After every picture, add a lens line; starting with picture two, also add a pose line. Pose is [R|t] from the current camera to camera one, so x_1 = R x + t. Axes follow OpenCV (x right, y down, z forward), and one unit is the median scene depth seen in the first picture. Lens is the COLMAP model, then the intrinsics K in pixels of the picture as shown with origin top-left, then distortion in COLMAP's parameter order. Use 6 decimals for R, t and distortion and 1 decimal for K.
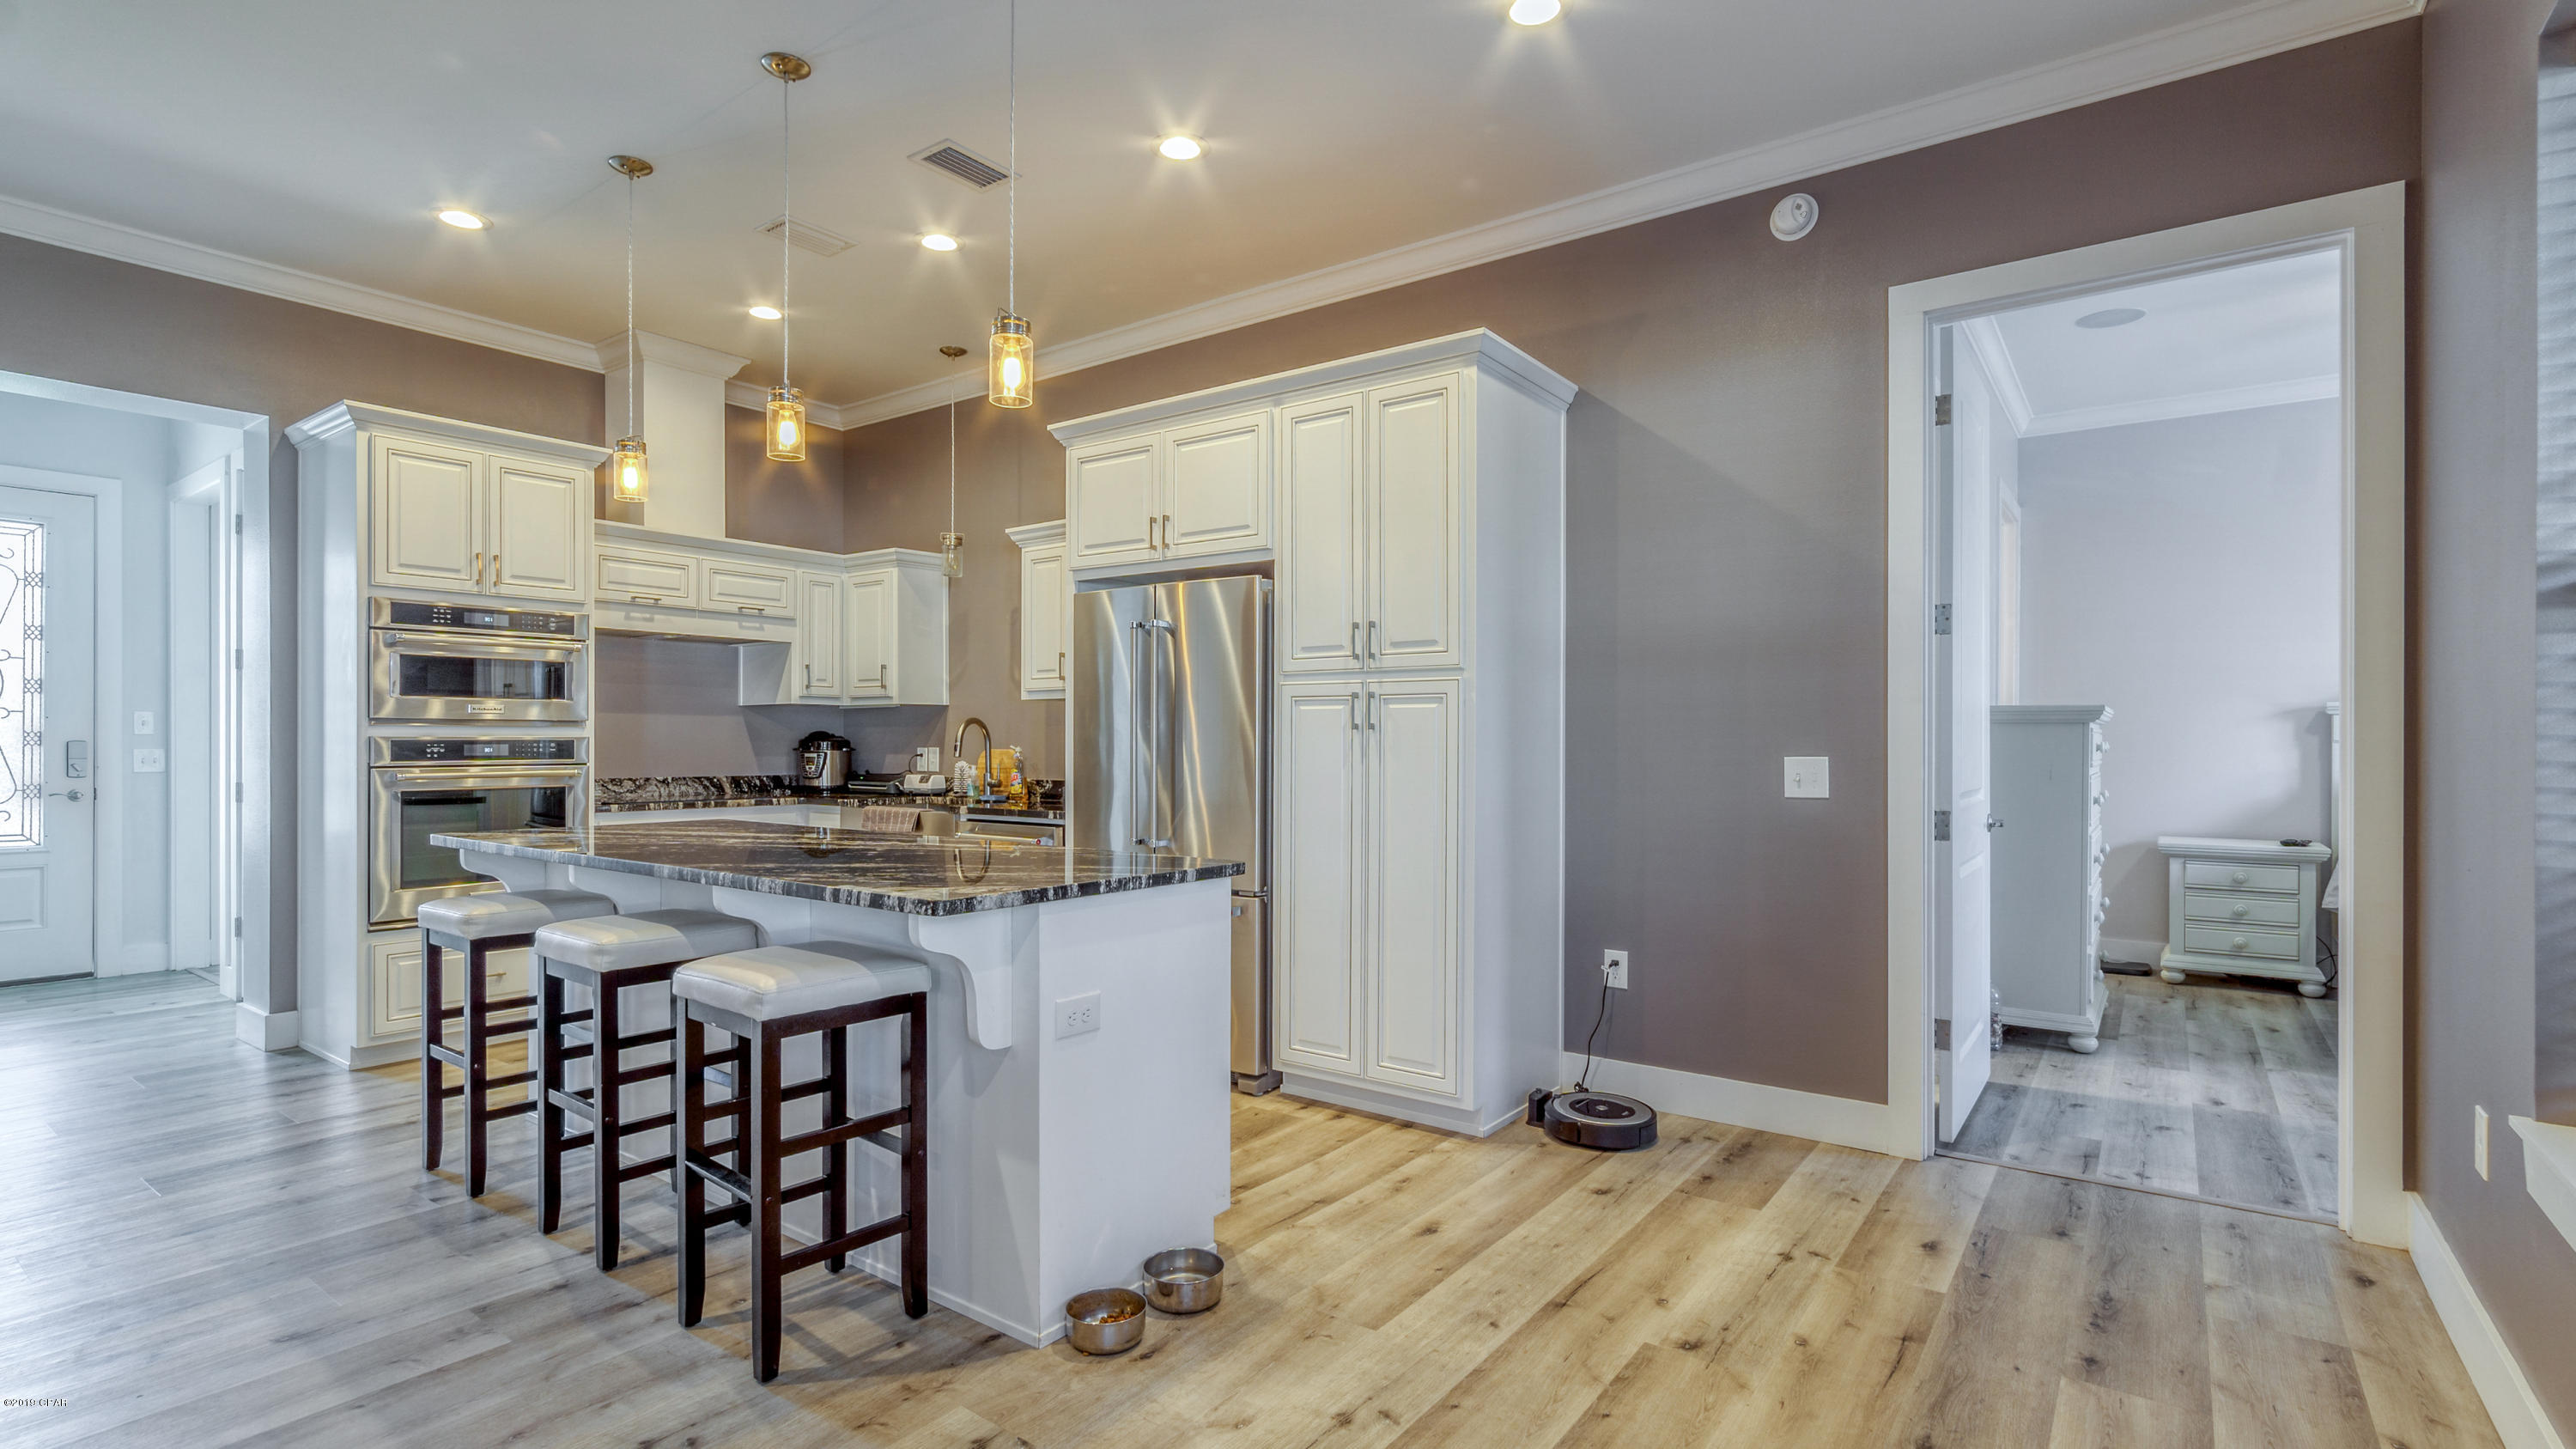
lens RADIAL K [[1175.8, 0, 1265.5], [0, 1175.8, 748.5], [0, 0, 1]] dist [-0.002315, 0.001093]
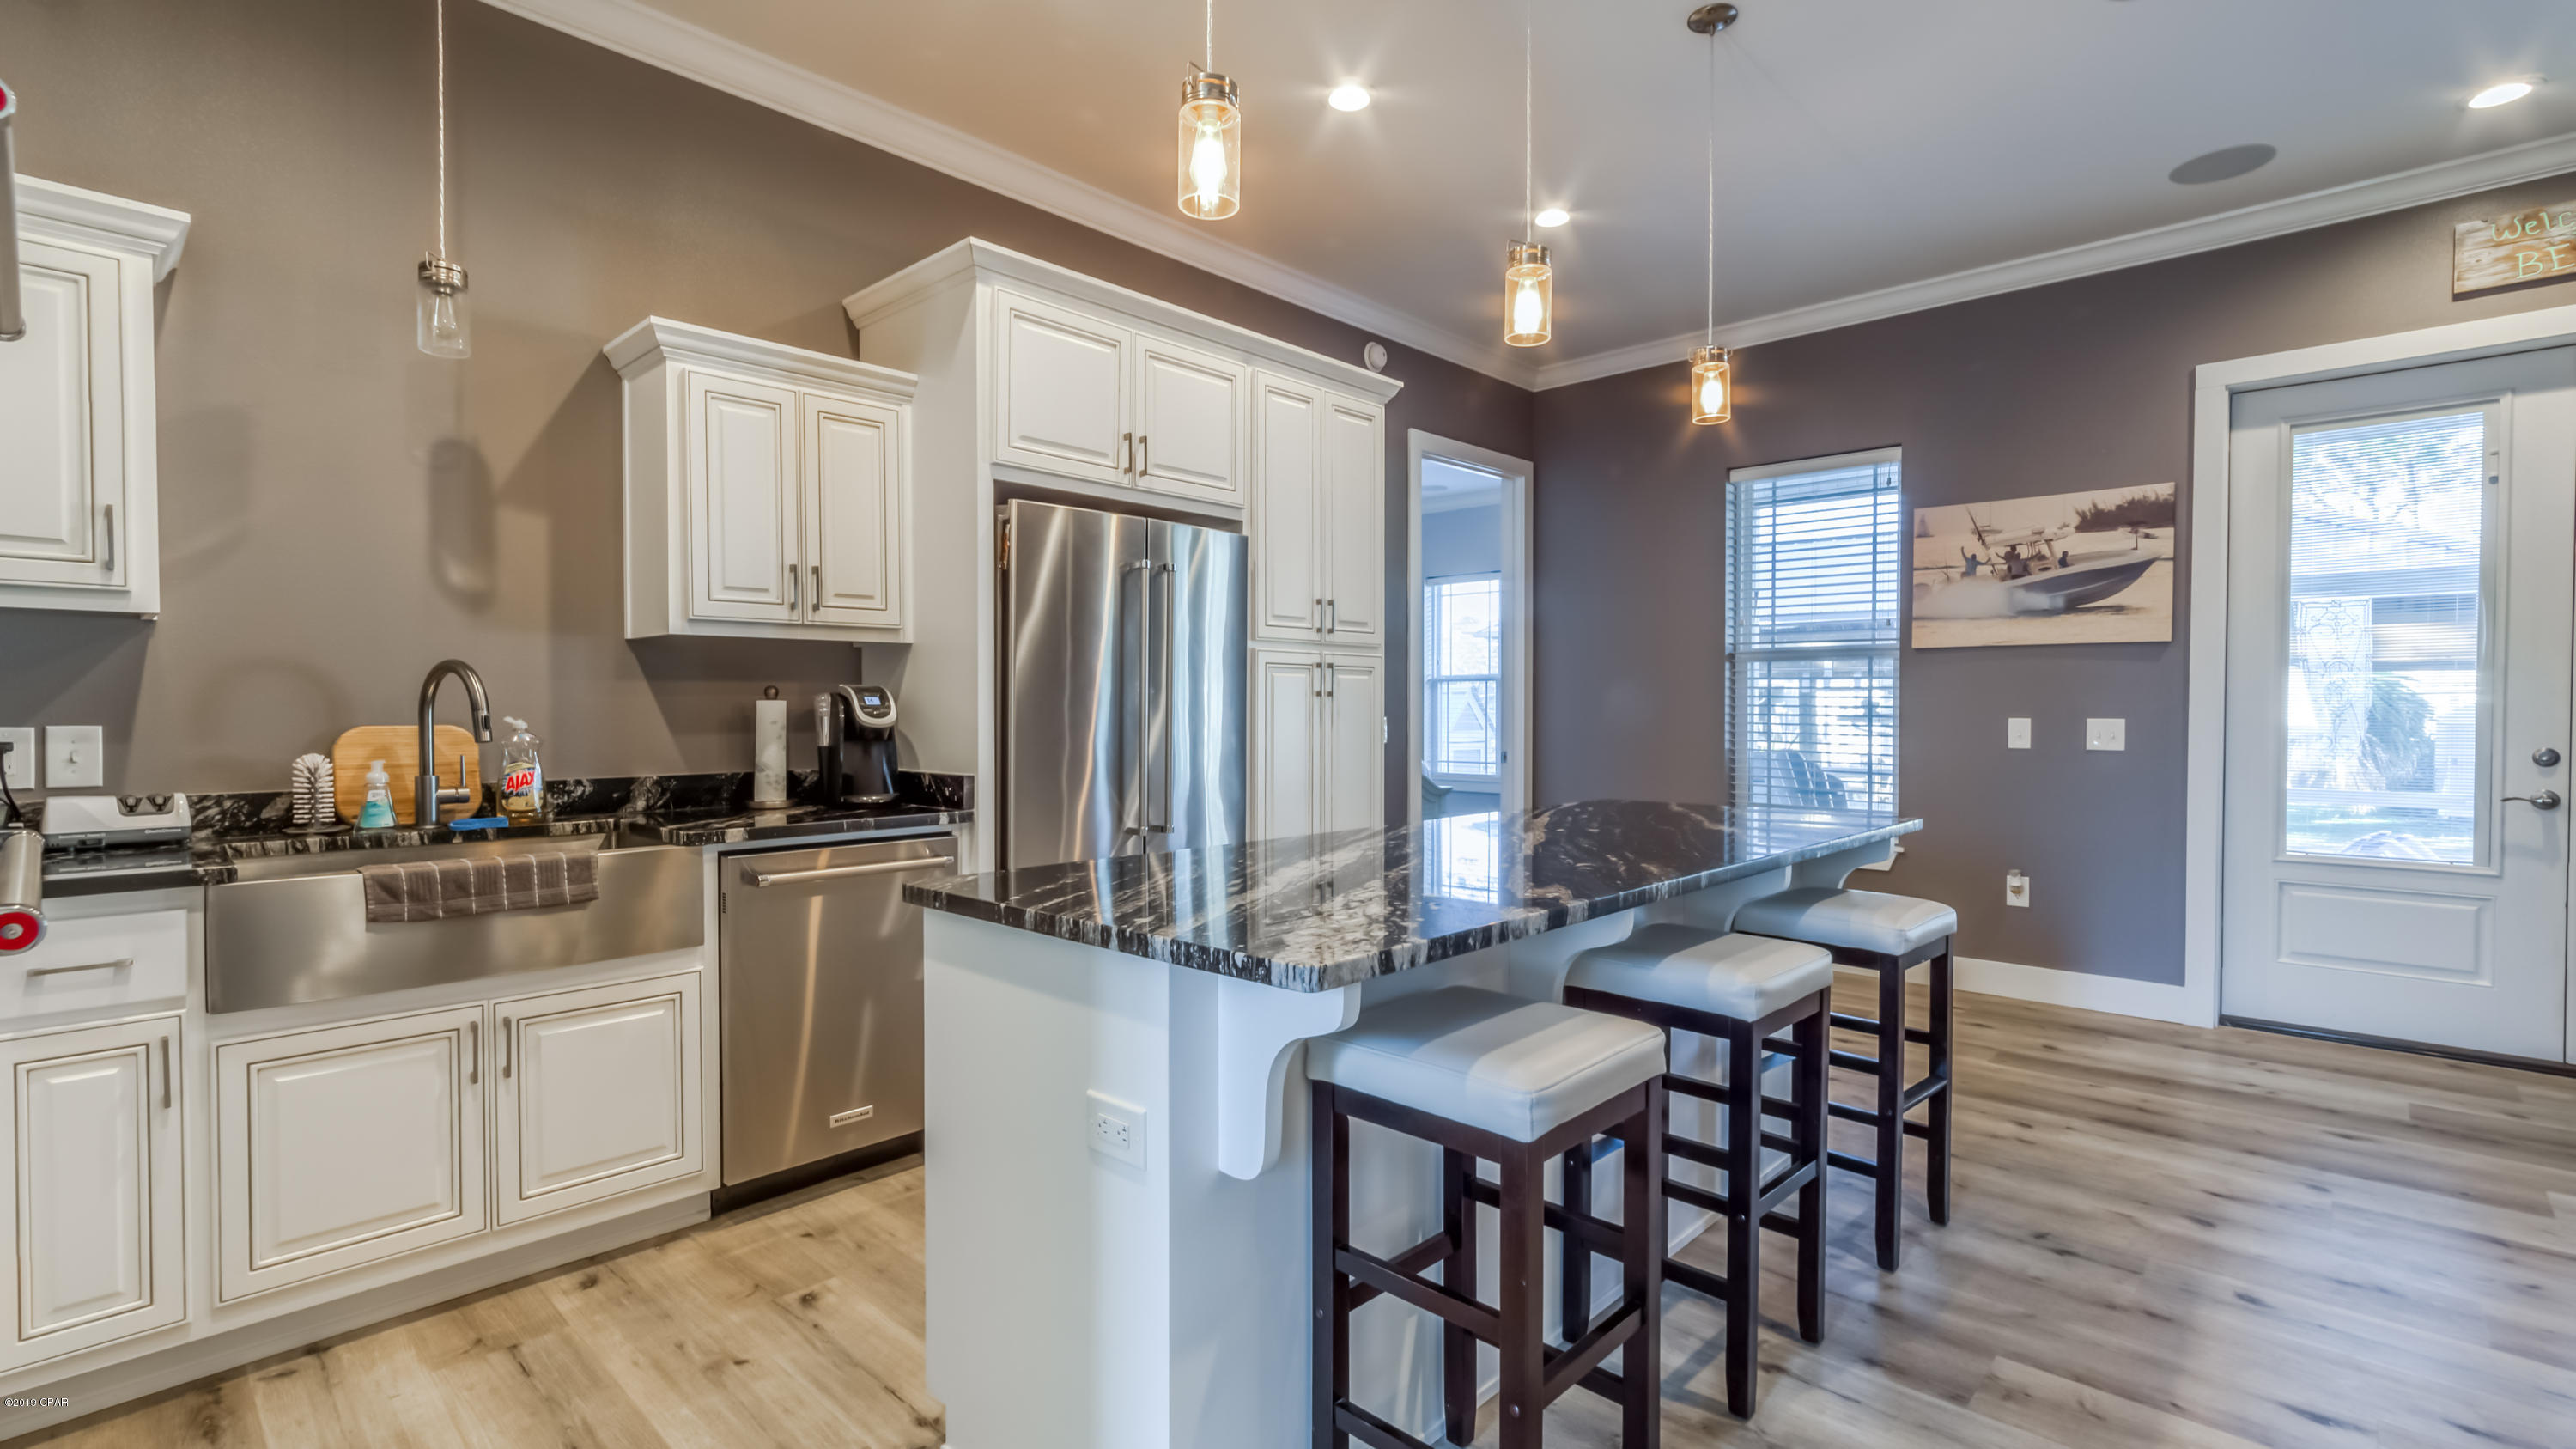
lens RADIAL K [[1175.8, 0, 1254.3], [0, 1175.8, 728.2], [0, 0, 1]] dist [-0.002315, 0.001093]
pose [[0.119988, -0.027099, 0.992405, -1.029541], [-0.000178, 0.999627, 0.027318, -0.016272], [-0.992775, -0.003455, 0.119938, 0.931563]]
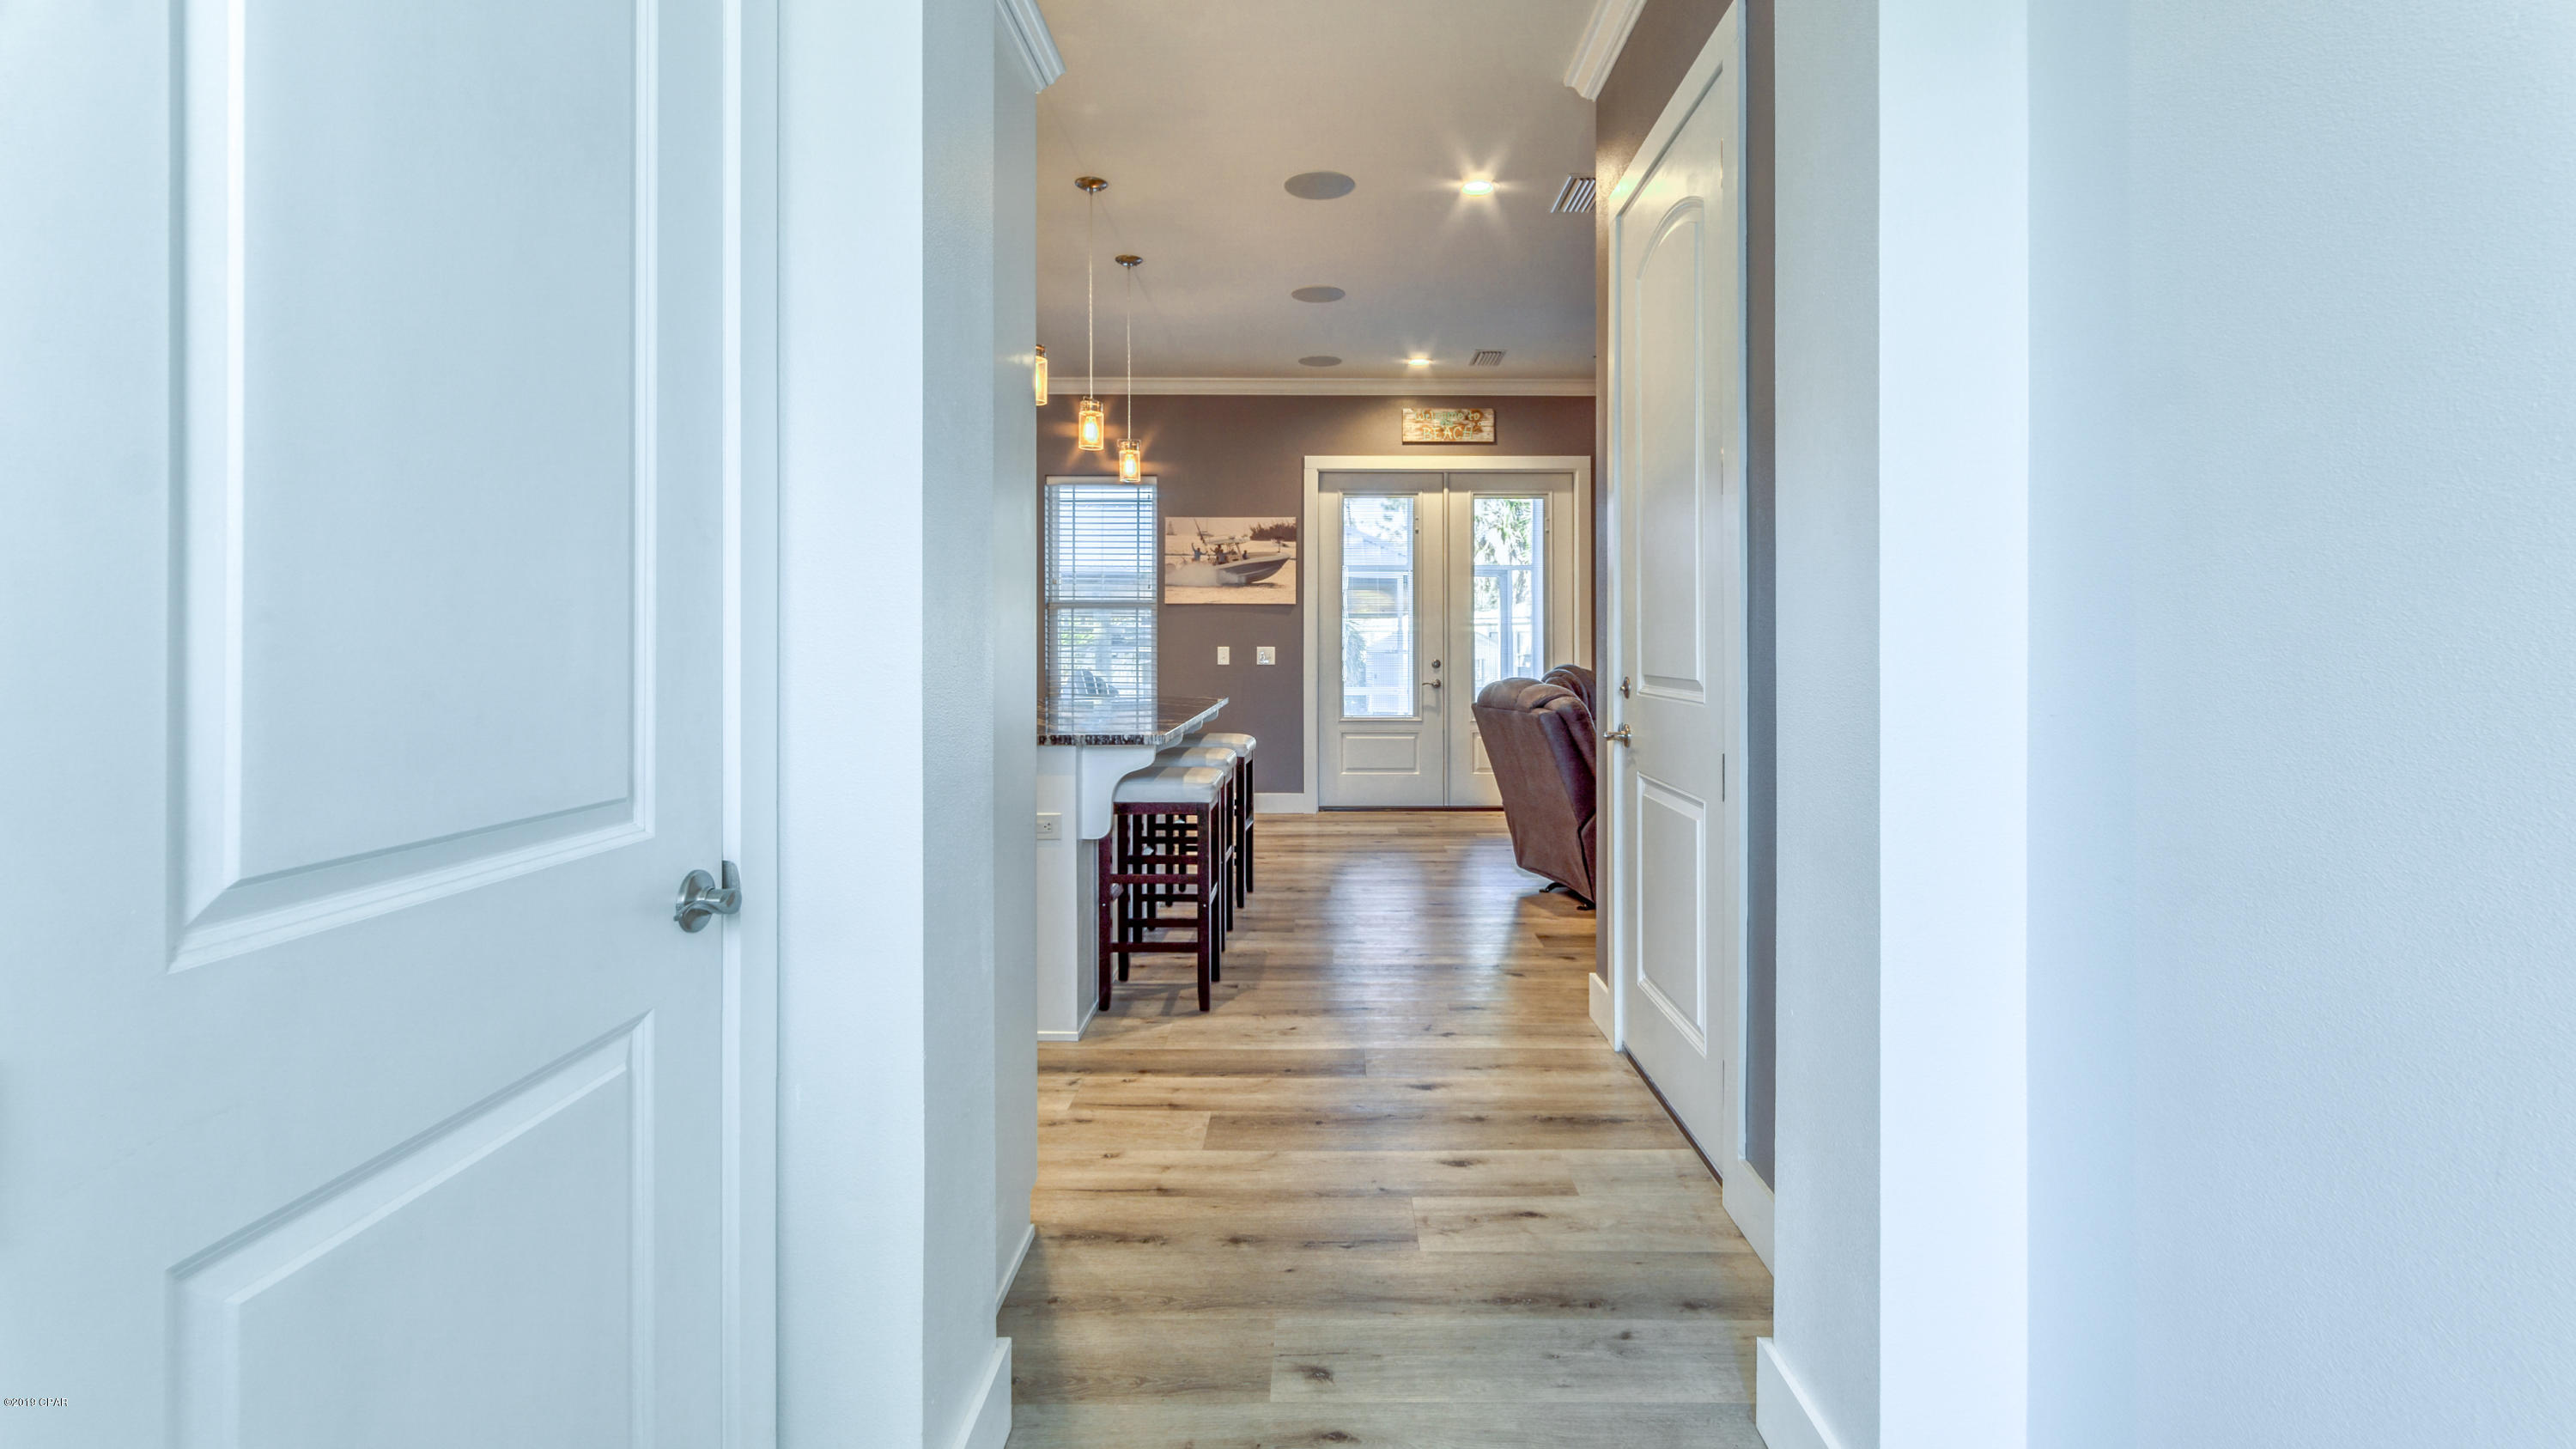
lens RADIAL K [[1175.8, 0, 1276.6], [0, 1175.8, 635.2], [0, 0, 1]] dist [-0.002315, 0.001093]
pose [[-0.562222, -0.002431, 0.826983, -1.532166], [-0.002666, 0.999996, 0.001127, -0.016887], [-0.826982, -0.001571, -0.562226, 1.423079]]
